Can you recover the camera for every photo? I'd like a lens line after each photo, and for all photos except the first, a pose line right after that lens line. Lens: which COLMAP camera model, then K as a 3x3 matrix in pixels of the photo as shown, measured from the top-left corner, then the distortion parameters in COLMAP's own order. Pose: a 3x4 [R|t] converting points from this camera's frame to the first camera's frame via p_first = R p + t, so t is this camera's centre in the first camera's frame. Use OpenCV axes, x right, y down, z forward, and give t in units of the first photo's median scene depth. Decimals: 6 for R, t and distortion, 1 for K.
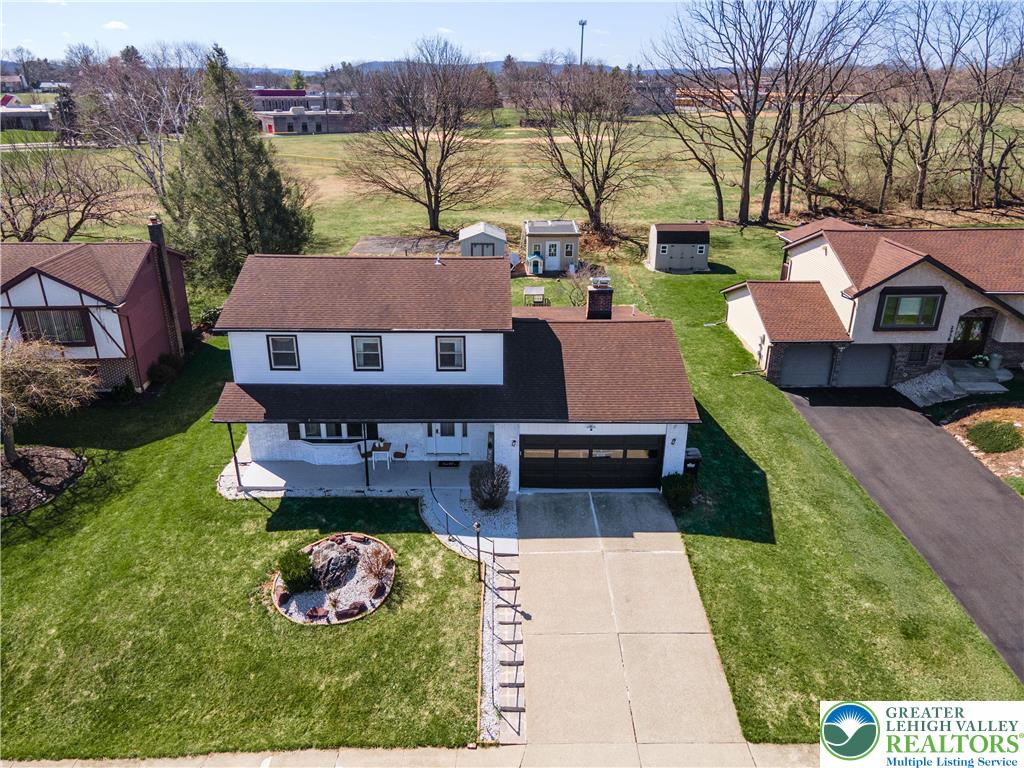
lens RADIAL K [[746.3, 0, 510.6], [0, 746.3, 376.1], [0, 0, 1]] dist [0.024242, 0.032781]
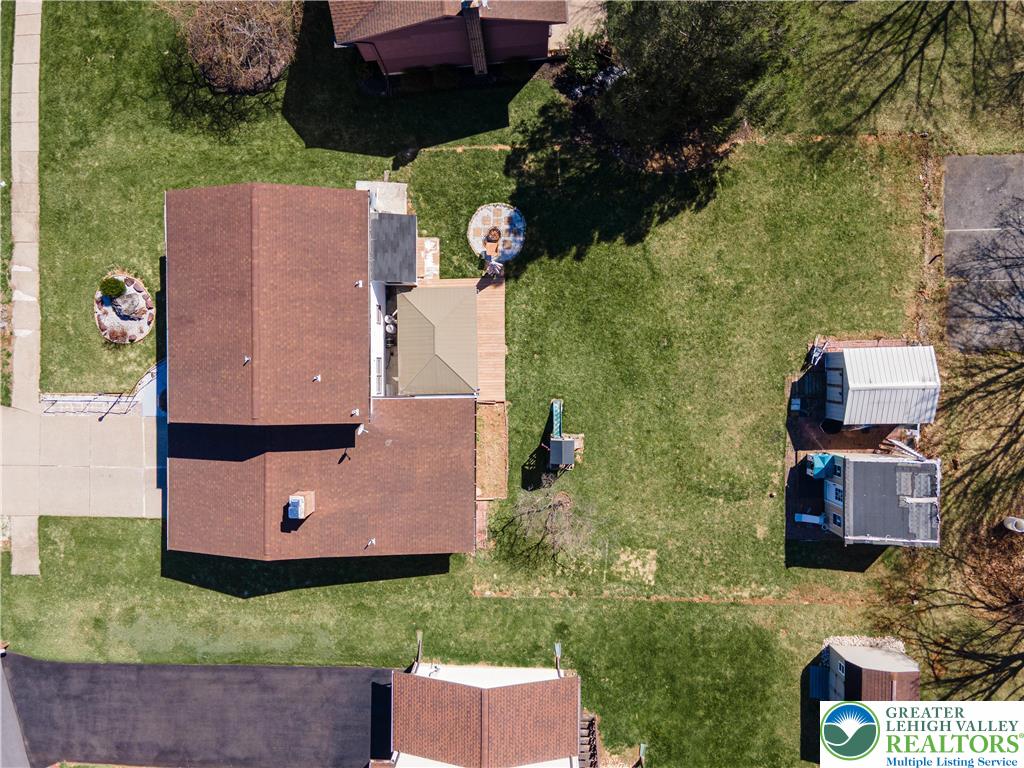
lens RADIAL K [[746.3, 0, 503.5], [0, 746.3, 389.9], [0, 0, 1]] dist [0.024242, 0.032781]
pose [[-0.019183, 0.999426, 0.027931, -0.109788], [-0.334713, -0.032744, 0.941751, -1.591444], [0.942125, 0.008716, 0.335149, 1.196740]]
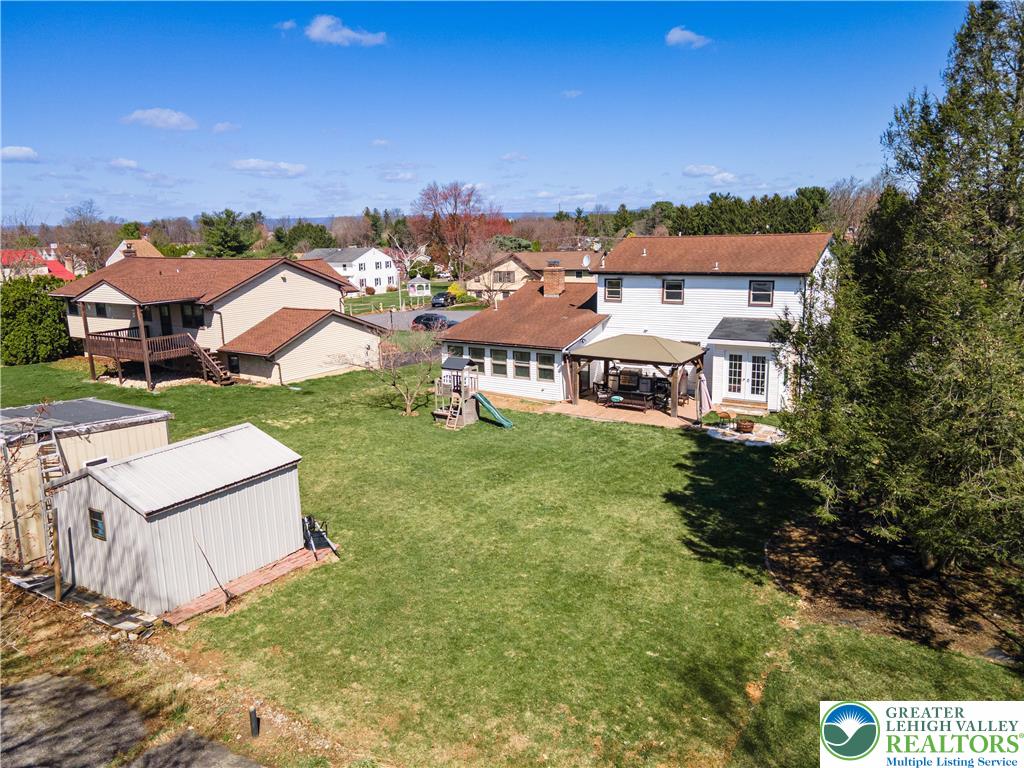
lens RADIAL K [[746.3, 0, 502.3], [0, 746.3, 386.0], [0, 0, 1]] dist [0.024242, 0.032781]
pose [[-0.826547, -0.096912, 0.554462, -0.712449], [0.234291, 0.836437, 0.495460, -0.831266], [-0.511789, 0.539427, -0.668649, 2.626782]]
